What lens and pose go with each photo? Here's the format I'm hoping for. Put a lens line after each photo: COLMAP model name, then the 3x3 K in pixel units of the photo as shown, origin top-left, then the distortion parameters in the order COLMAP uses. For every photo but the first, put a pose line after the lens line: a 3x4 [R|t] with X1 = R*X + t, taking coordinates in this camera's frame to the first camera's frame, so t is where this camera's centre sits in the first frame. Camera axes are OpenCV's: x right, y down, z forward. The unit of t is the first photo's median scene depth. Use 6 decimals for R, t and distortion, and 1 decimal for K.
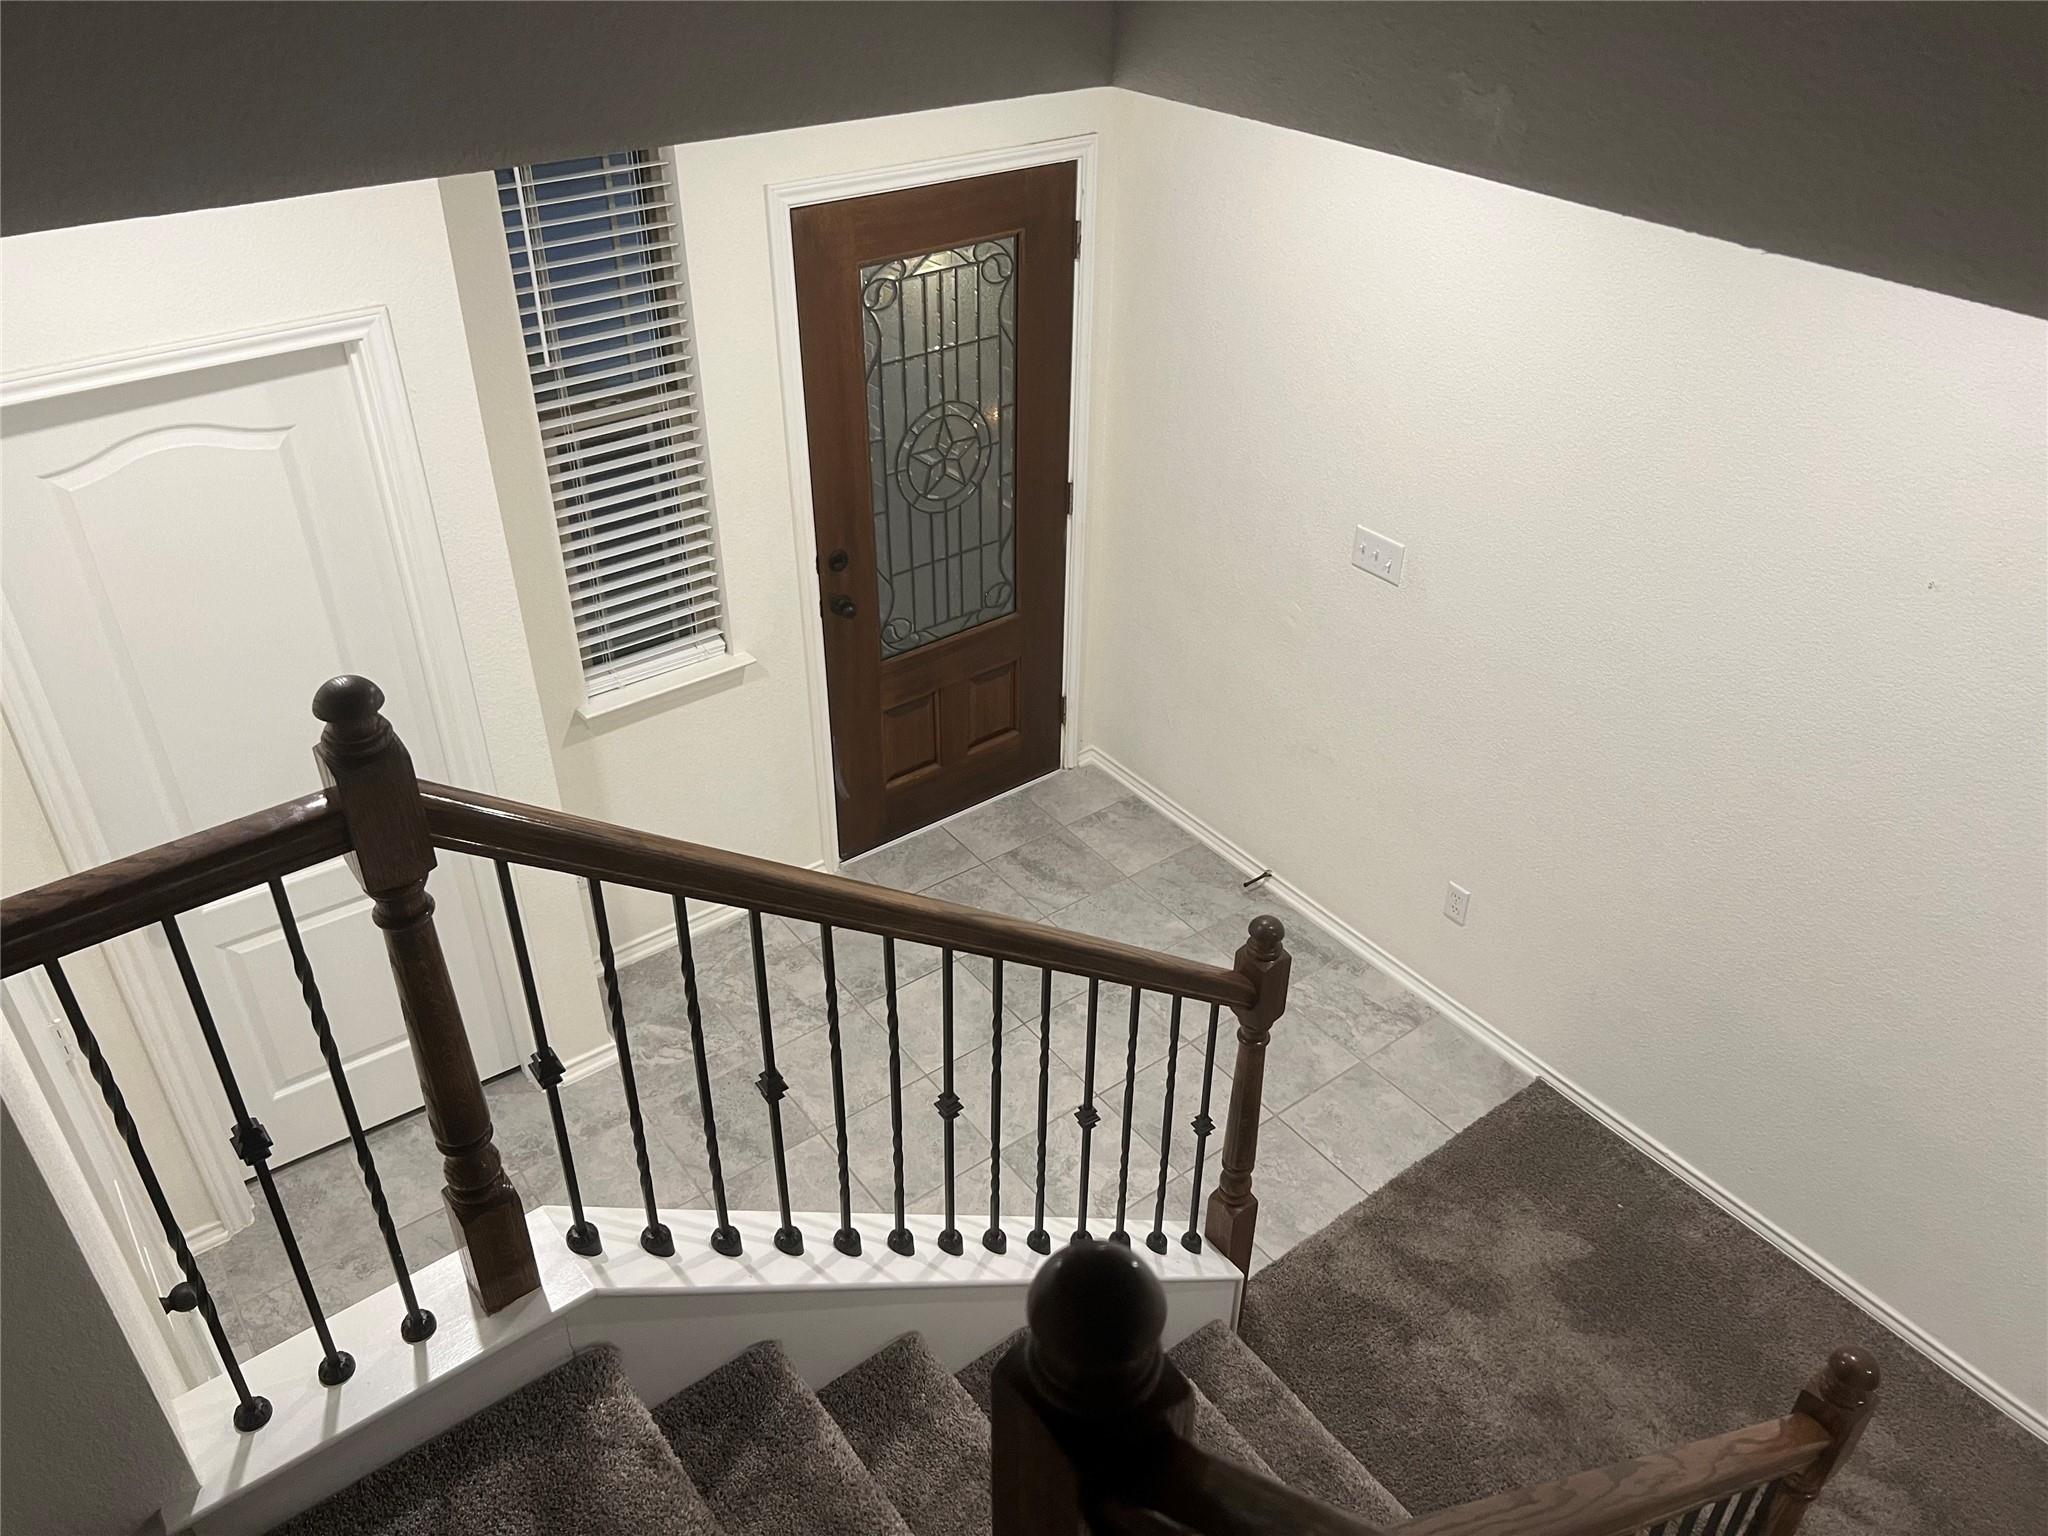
lens RADIAL K [[1541.0, 0, 1020.8], [0, 1541.0, 774.4], [0, 0, 1]] dist [0.065819, -0.084287]
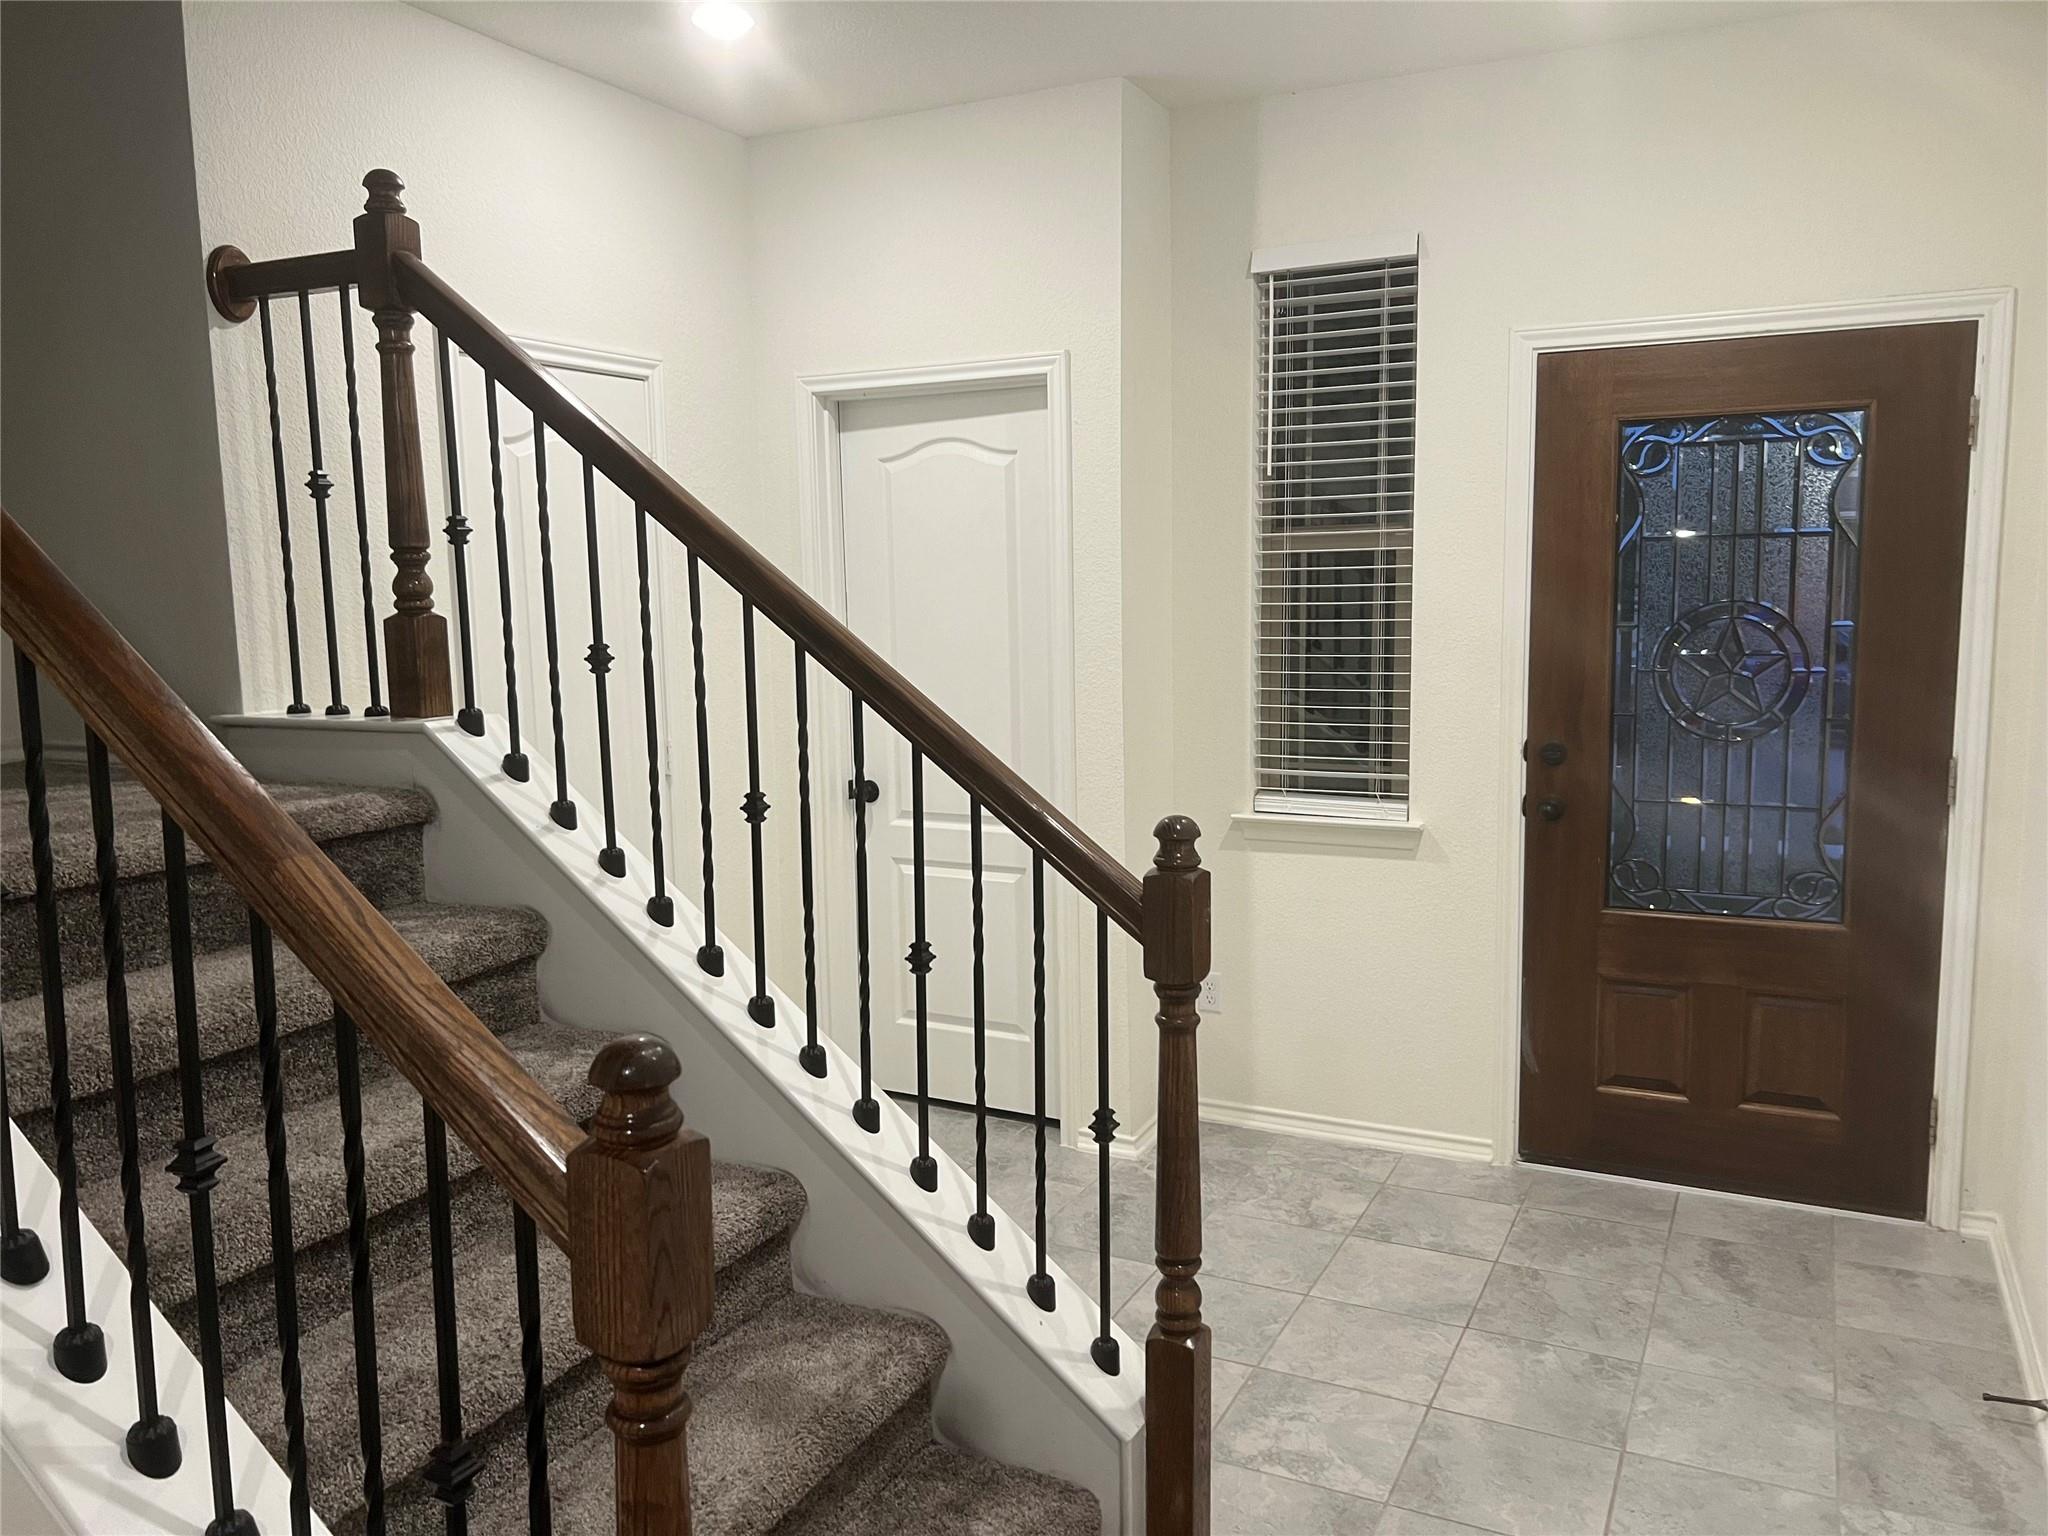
lens RADIAL K [[1541.0, 0, 1020.8], [0, 1541.0, 774.4], [0, 0, 1]] dist [0.065819, -0.084287]
pose [[0.442808, 0.096375, -0.891422, 0.770077], [-0.493593, 0.856196, -0.152623, 0.223022], [0.748523, 0.507583, 0.426701, 0.591259]]
